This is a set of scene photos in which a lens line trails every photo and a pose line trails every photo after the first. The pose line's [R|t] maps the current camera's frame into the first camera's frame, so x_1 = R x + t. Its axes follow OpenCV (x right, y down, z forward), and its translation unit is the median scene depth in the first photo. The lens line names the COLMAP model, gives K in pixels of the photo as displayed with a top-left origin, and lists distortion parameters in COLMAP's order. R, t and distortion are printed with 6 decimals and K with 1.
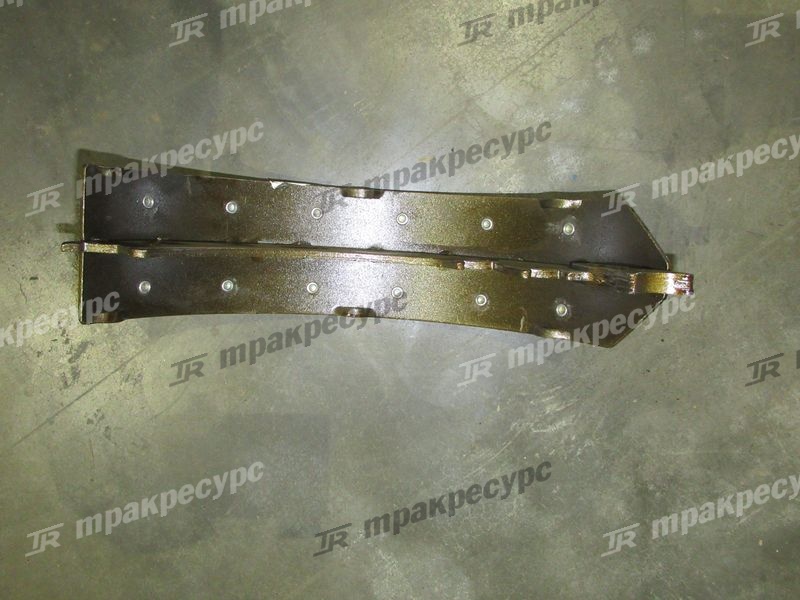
lens RADIAL K [[765.9, 0, 399.4], [0, 765.9, 302.5], [0, 0, 1]] dist [-0.018791, 0.004299]
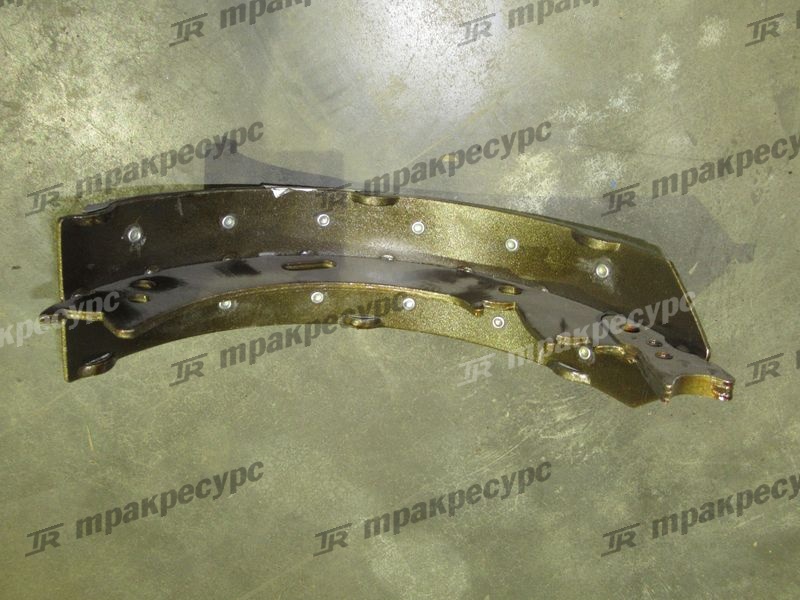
lens RADIAL K [[765.9, 0, 399.4], [0, 765.9, 302.5], [0, 0, 1]] dist [-0.018791, 0.004299]
pose [[0.999034, 0.043947, 0.000014, -0.013627], [-0.042474, 0.965486, 0.256968, -0.240383], [0.011279, -0.256720, 0.966420, 0.098961]]
